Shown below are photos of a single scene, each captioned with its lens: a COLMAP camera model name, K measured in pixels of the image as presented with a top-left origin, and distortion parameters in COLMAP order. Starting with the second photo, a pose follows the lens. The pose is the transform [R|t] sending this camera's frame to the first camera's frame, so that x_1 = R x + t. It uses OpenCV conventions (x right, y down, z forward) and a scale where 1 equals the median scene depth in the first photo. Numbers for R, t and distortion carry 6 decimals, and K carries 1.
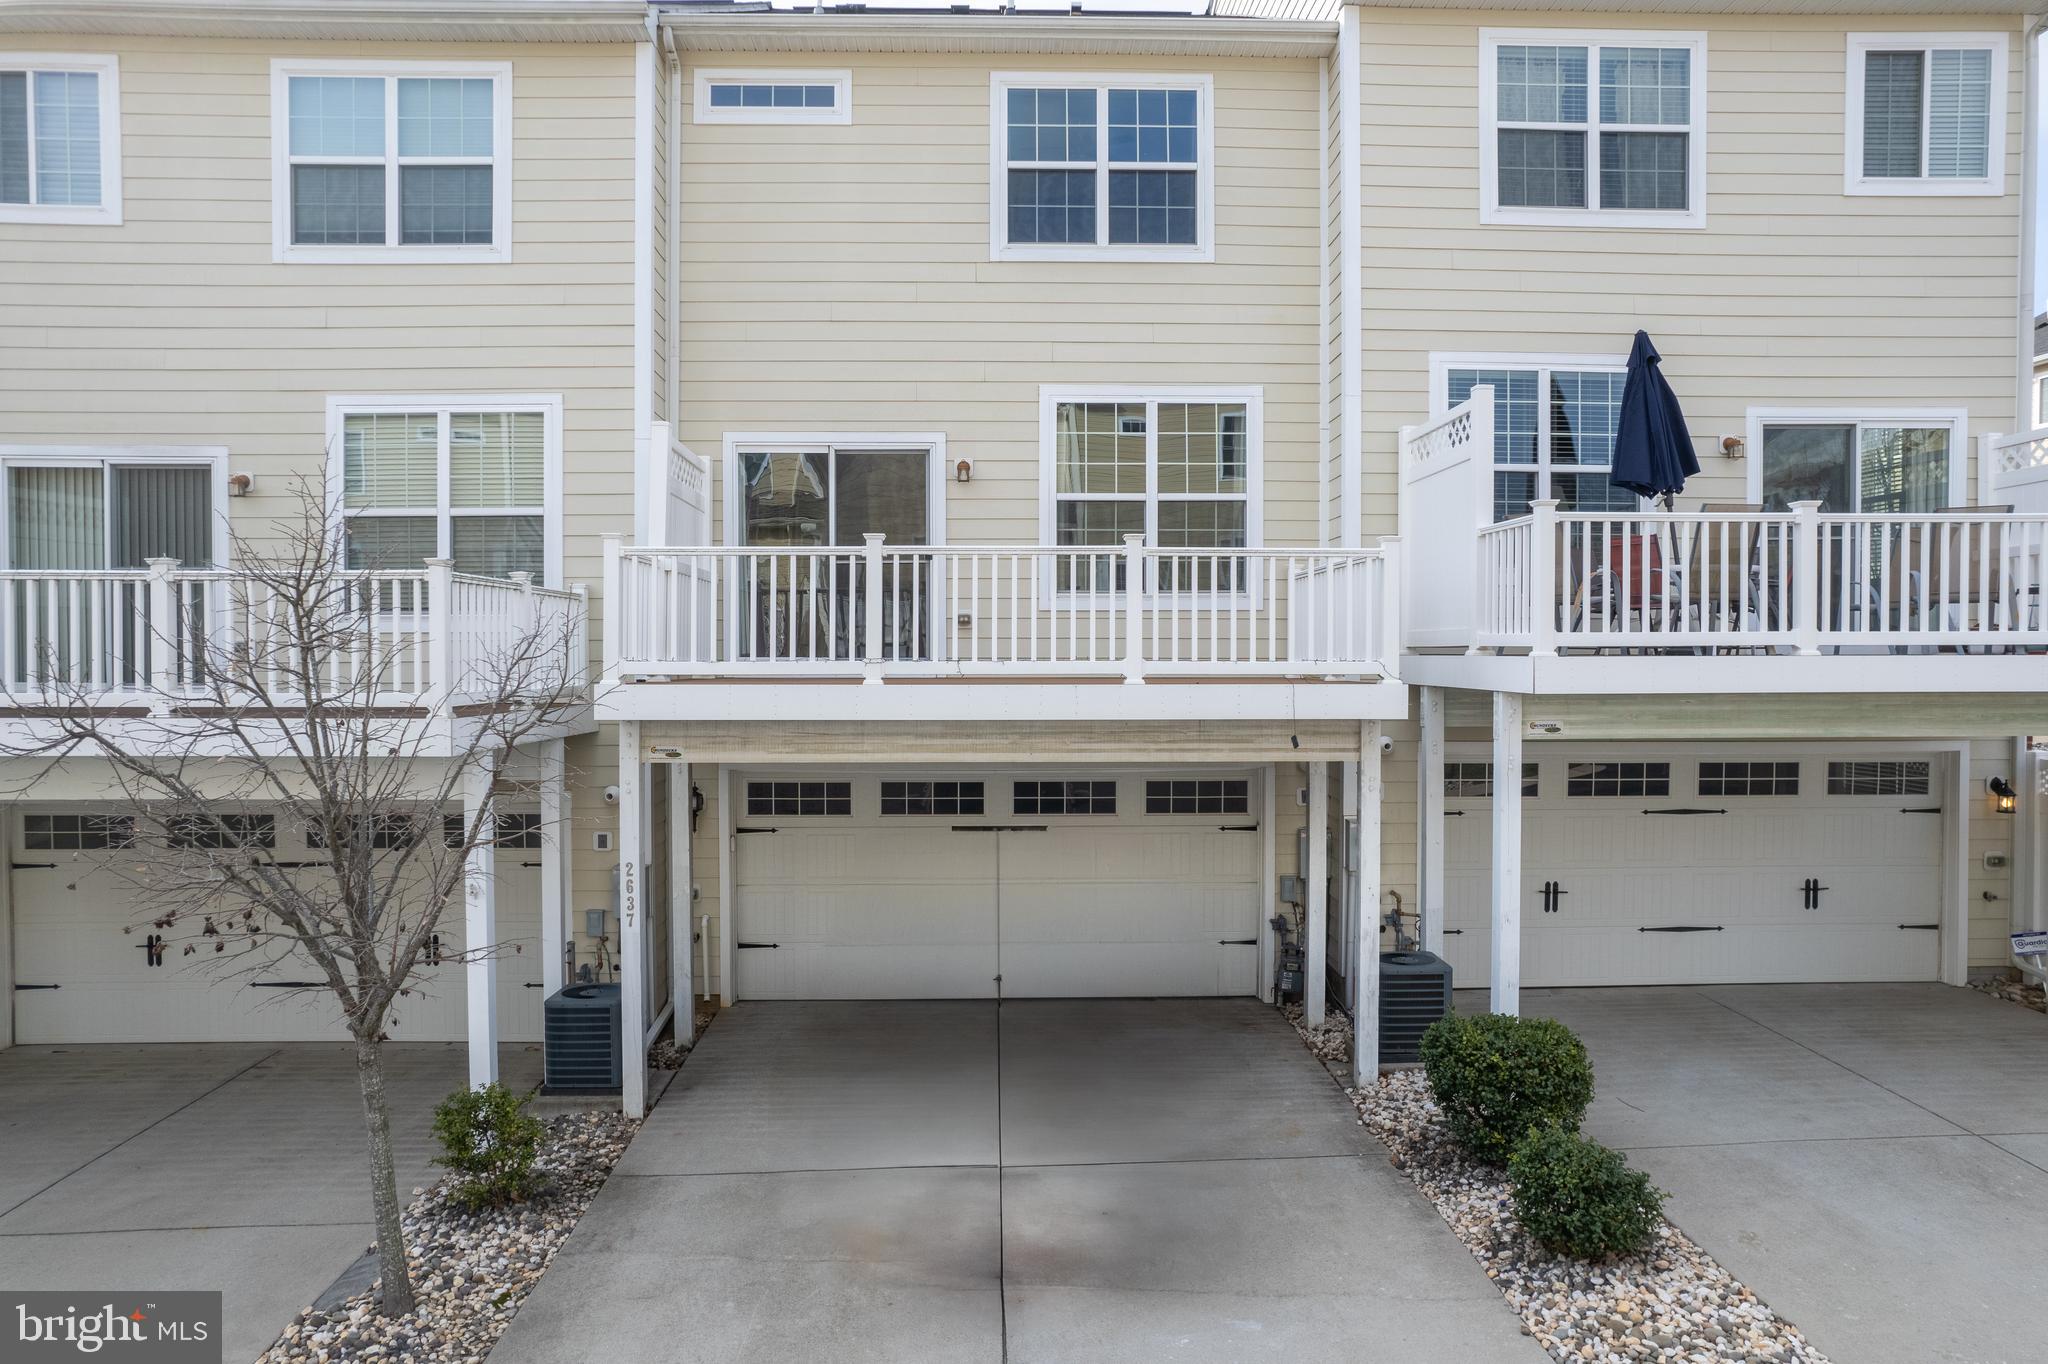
lens RADIAL K [[1318.3, 0, 1007.7], [0, 1318.3, 684.6], [0, 0, 1]] dist [-0.015701, 0.014807]
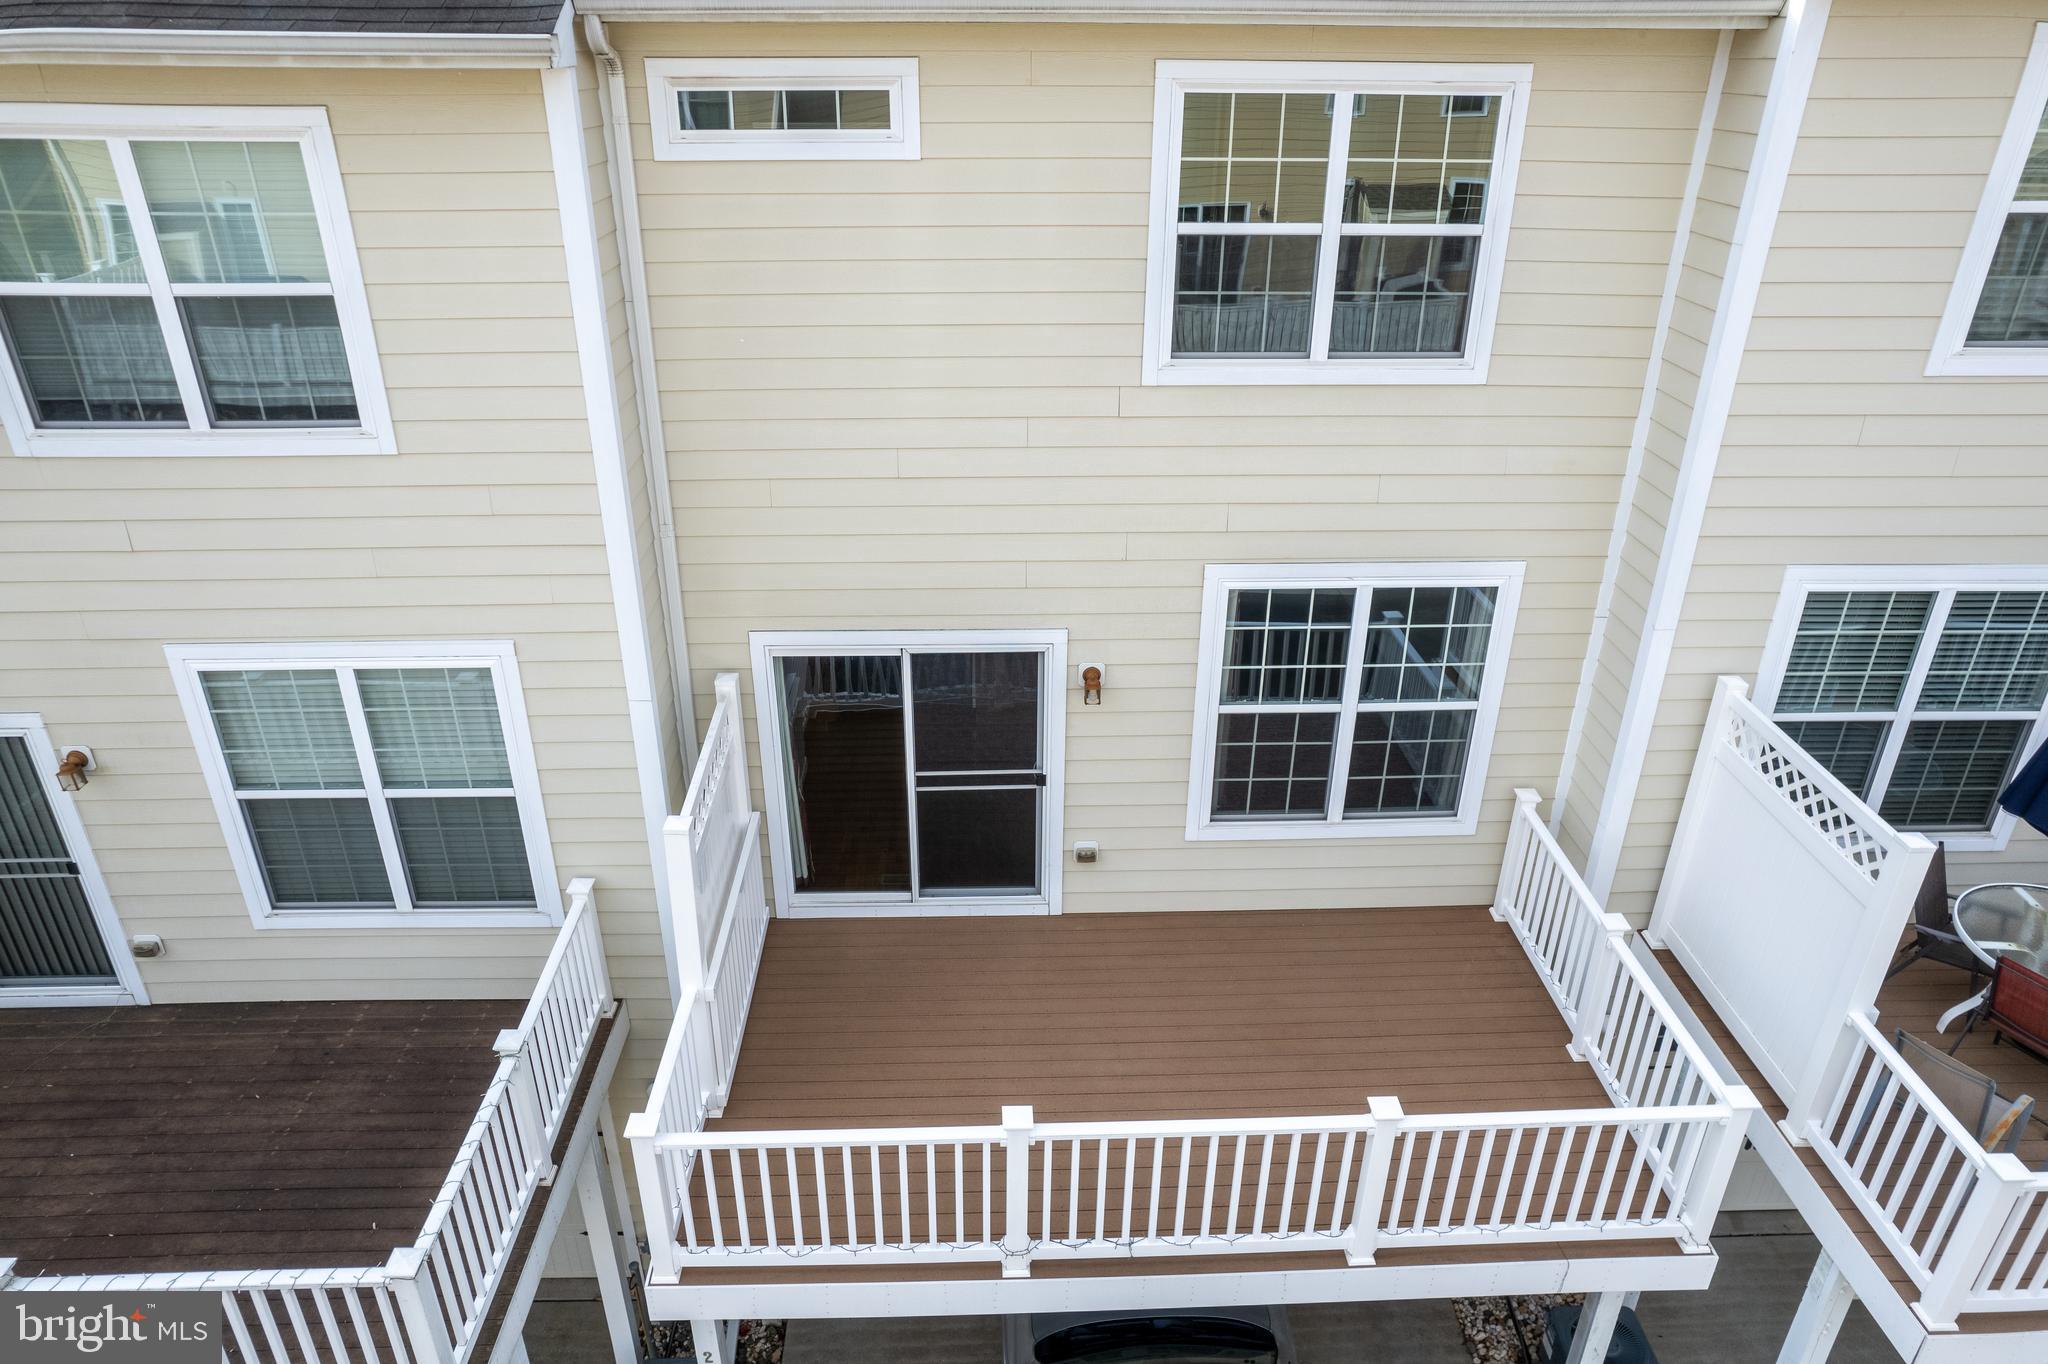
lens RADIAL K [[1318.3, 0, 1018.4], [0, 1318.3, 676.1], [0, 0, 1]] dist [-0.015701, 0.014807]
pose [[0.999876, -0.002969, 0.015480, -0.084359], [-0.004201, 0.896377, 0.443272, -0.481750], [-0.015192, -0.443282, 0.896254, 0.362065]]
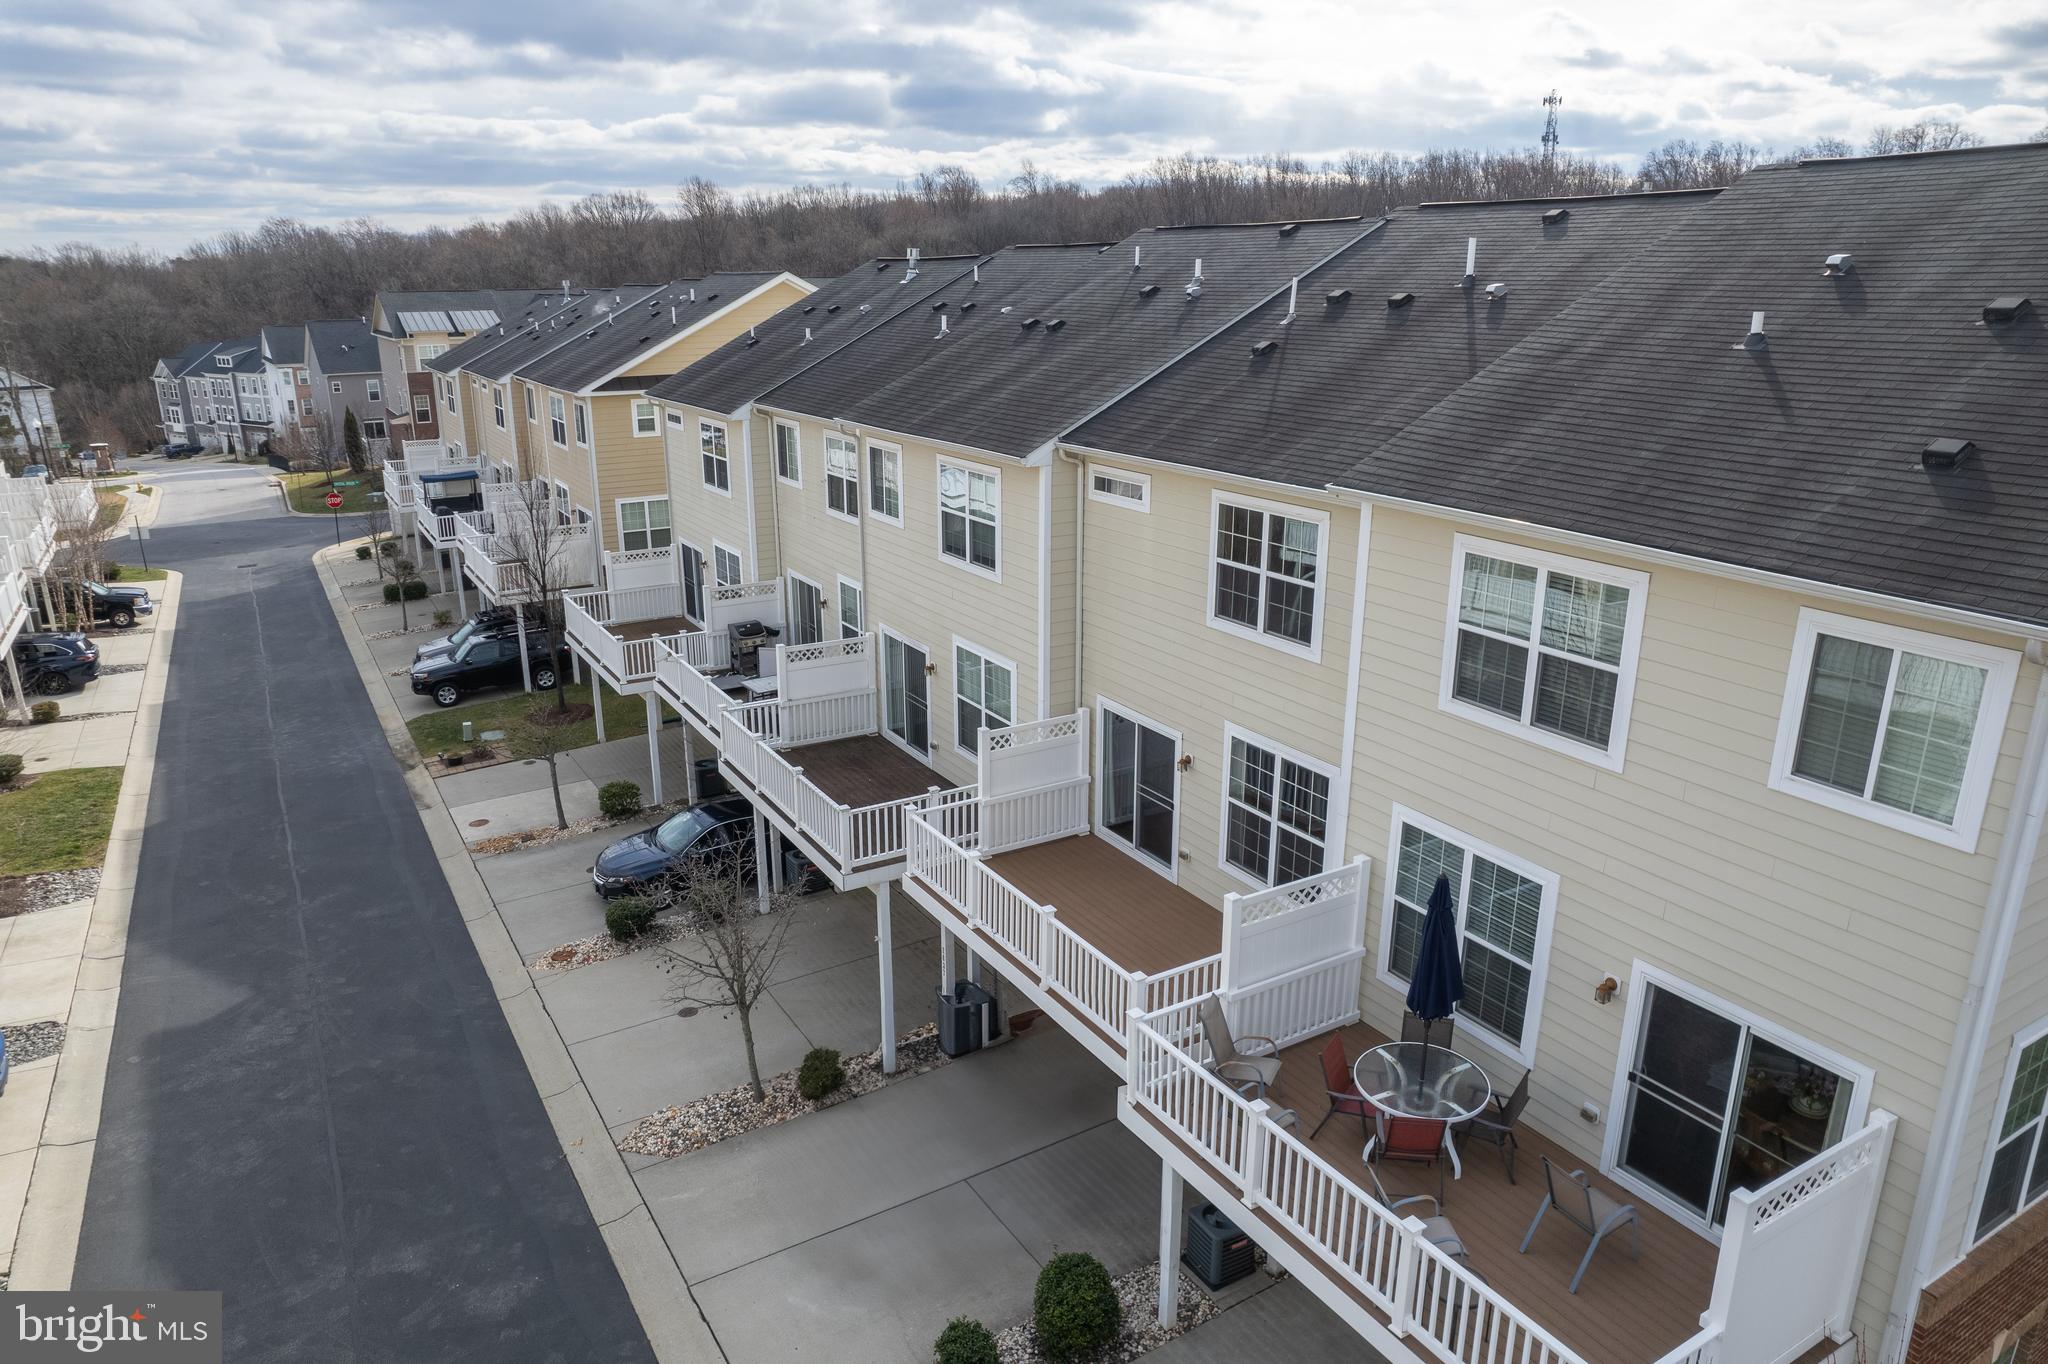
lens RADIAL K [[1318.3, 0, 1024.8], [0, 1318.3, 683.1], [0, 0, 1]] dist [-0.015701, 0.014807]
pose [[0.495995, 0.253498, -0.830498, 1.067702], [0.000312, 0.956385, 0.292110, -0.673180], [0.868325, -0.145144, 0.474283, 0.164460]]
